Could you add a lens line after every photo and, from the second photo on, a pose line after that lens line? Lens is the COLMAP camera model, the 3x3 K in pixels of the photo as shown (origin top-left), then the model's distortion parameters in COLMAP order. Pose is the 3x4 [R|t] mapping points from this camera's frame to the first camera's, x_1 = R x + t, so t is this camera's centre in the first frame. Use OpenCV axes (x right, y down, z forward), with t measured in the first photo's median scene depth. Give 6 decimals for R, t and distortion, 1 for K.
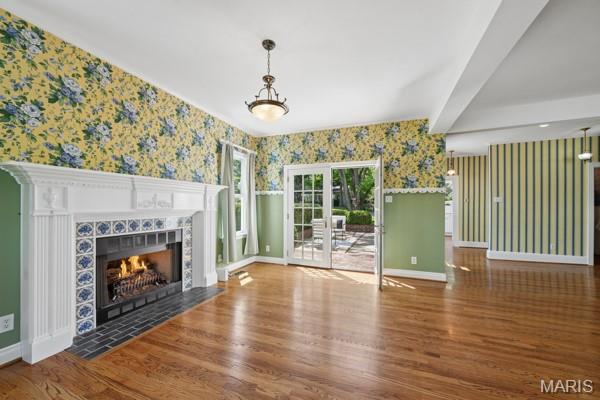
lens RADIAL K [[227.3, 0, 299.0], [0, 227.3, 203.3], [0, 0, 1]] dist [-0.001593, -0.000210]
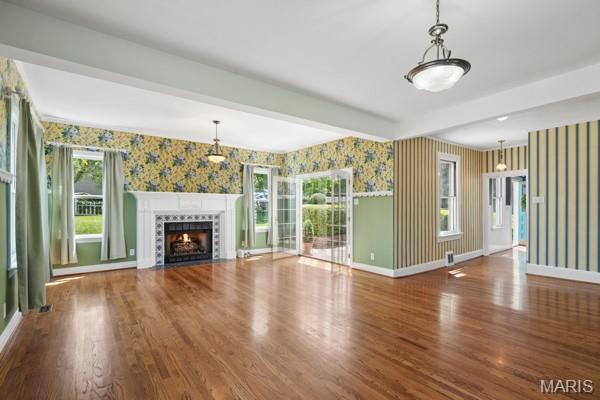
lens RADIAL K [[261.9, 0, 299.0], [0, 261.9, 205.3], [0, 0, 1]] dist [-0.002673, -0.000289]
pose [[0.867641, -0.005060, -0.497166, 0.840846], [0.004329, 0.999987, -0.002623, 0.001565], [0.497173, 0.000124, 0.867652, -0.297610]]
